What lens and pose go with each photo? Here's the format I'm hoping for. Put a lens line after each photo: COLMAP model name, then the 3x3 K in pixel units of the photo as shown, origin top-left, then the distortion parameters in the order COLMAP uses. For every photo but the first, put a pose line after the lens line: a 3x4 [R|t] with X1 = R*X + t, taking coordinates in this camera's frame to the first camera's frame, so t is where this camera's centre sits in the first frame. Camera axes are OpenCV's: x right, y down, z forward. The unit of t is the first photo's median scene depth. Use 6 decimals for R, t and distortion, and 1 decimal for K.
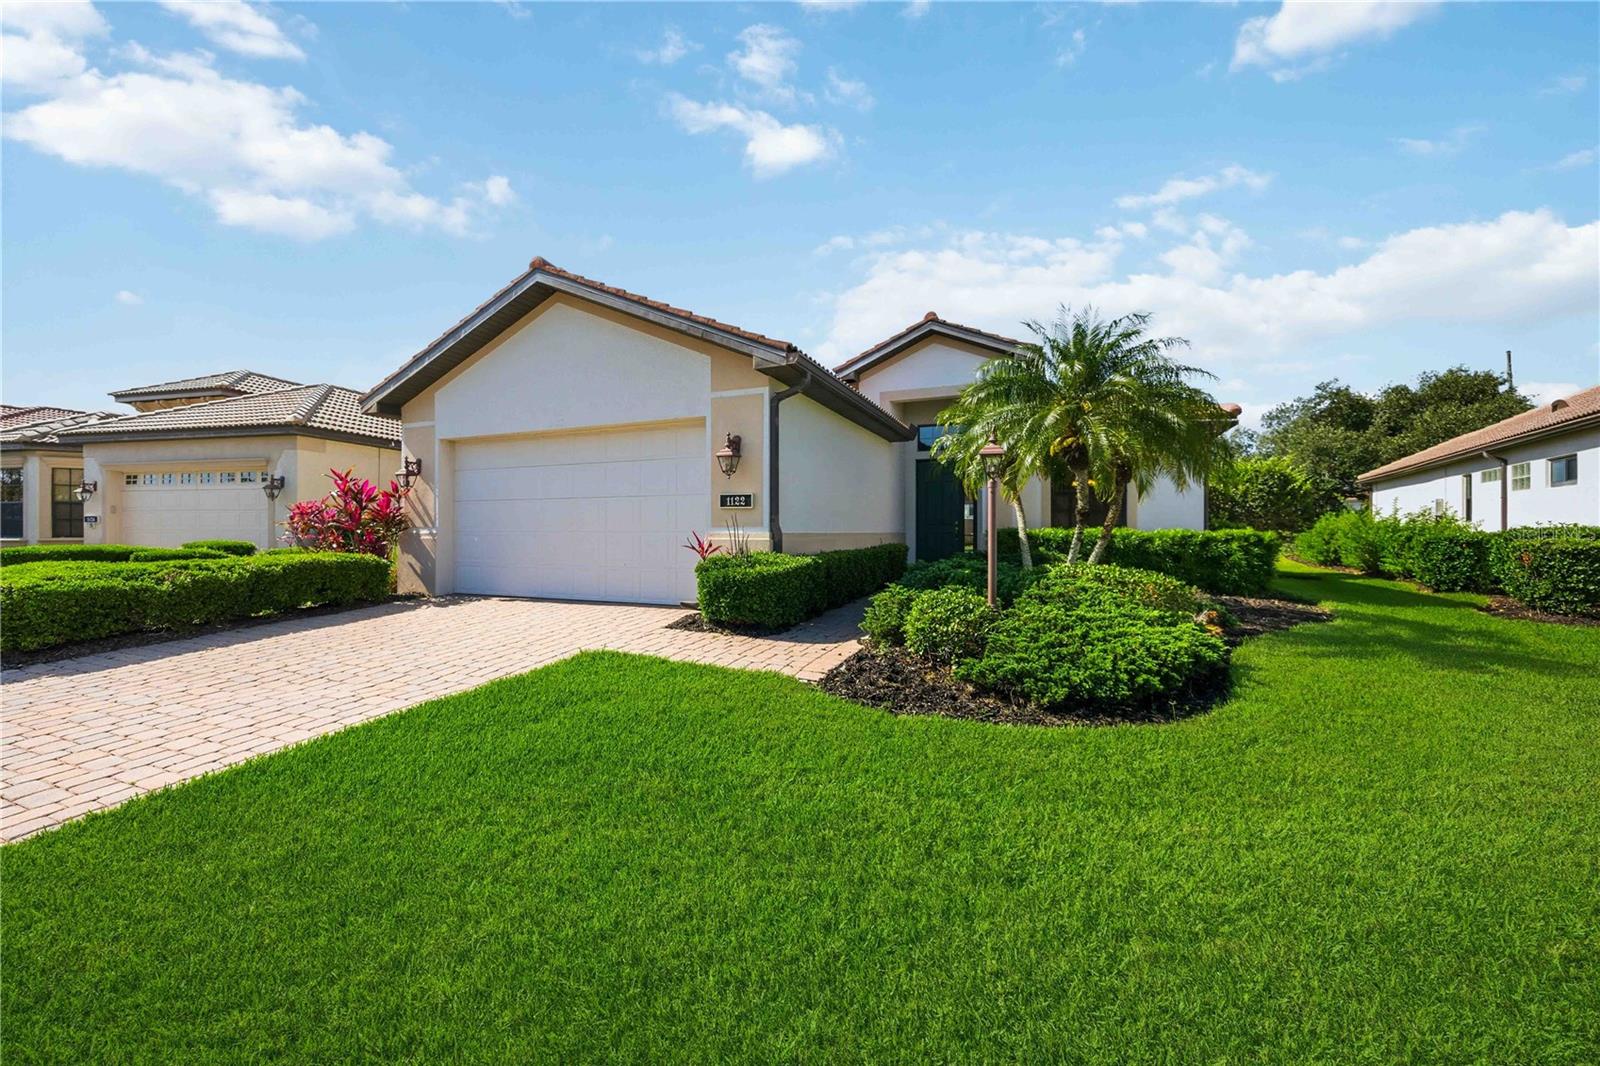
lens RADIAL K [[655.8, 0, 799.8], [0, 655.8, 527.7], [0, 0, 1]] dist [0.009963, 0.000260]
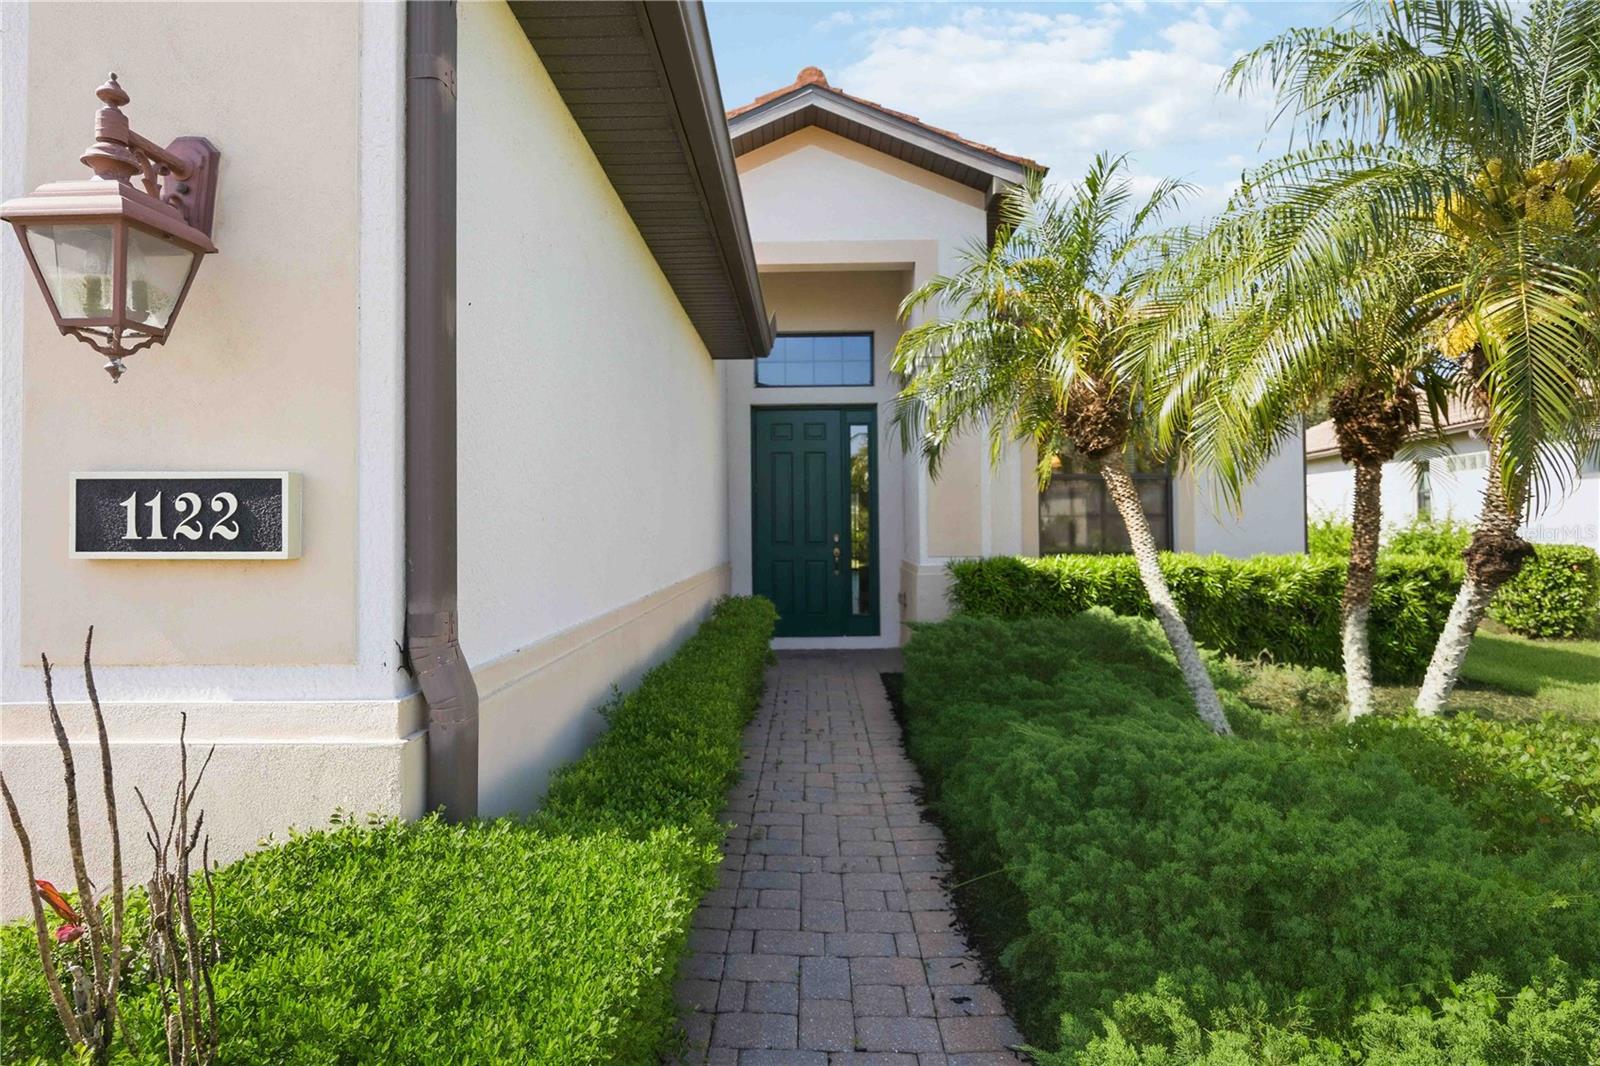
lens RADIAL K [[827.6, 0, 798.3], [0, 827.6, 509.2], [0, 0, 1]] dist [-0.012476, 0.000788]
pose [[0.923644, -0.003132, 0.383239, -0.030702], [0.007674, 0.999917, -0.010324, -0.038242], [-0.383175, 0.012477, 0.923591, 0.720077]]
